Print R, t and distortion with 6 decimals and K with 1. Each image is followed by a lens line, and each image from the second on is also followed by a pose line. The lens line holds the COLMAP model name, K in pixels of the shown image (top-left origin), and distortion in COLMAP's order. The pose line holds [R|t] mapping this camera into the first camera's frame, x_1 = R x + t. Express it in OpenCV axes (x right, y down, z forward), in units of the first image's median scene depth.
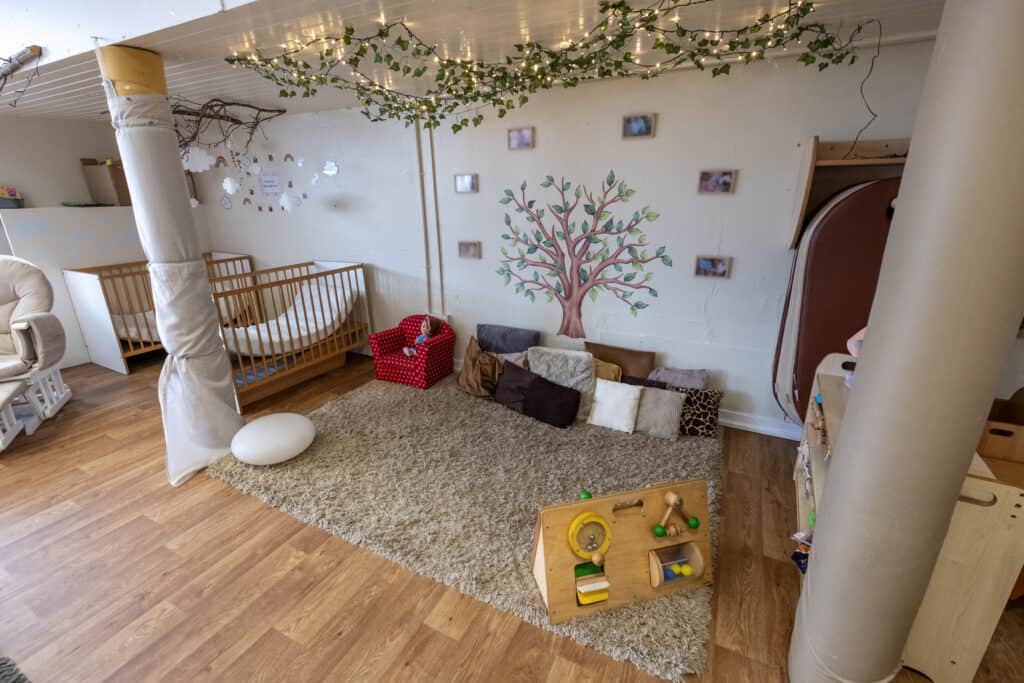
lens RADIAL K [[446.1, 0, 513.1], [0, 446.1, 336.0], [0, 0, 1]] dist [-0.000202, -0.000114]
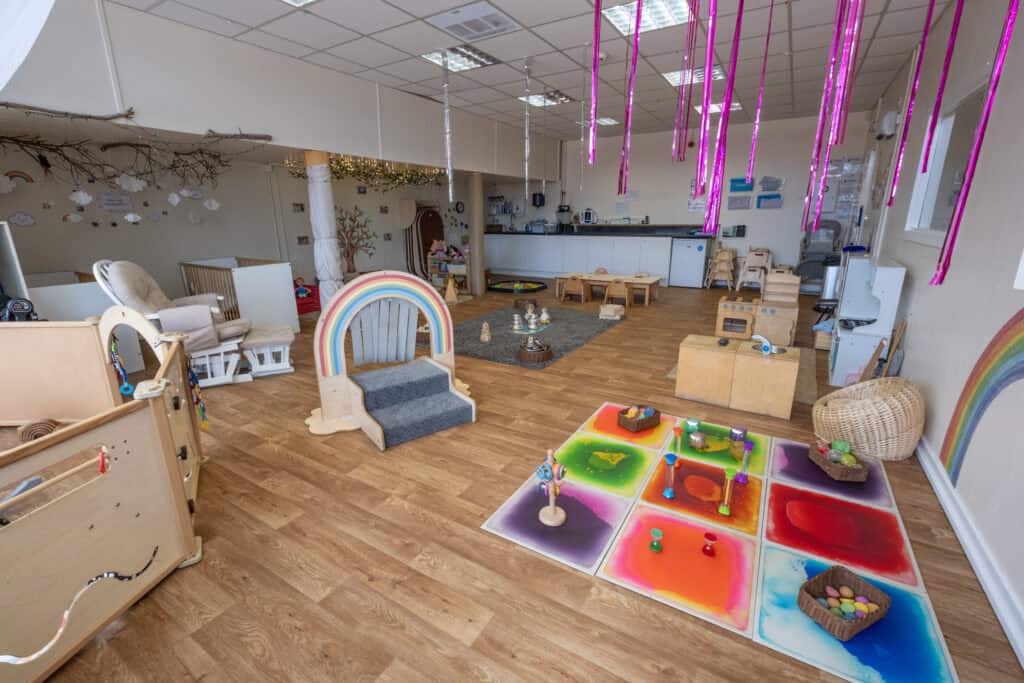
lens RADIAL K [[446.1, 0, 509.9], [0, 446.1, 340.3], [0, 0, 1]] dist [-0.000202, -0.000114]
pose [[0.082905, -0.253173, 0.963862, -2.413009], [0.322477, 0.921970, 0.214432, 0.106008], [-0.942940, 0.293045, 0.158079, -0.074045]]
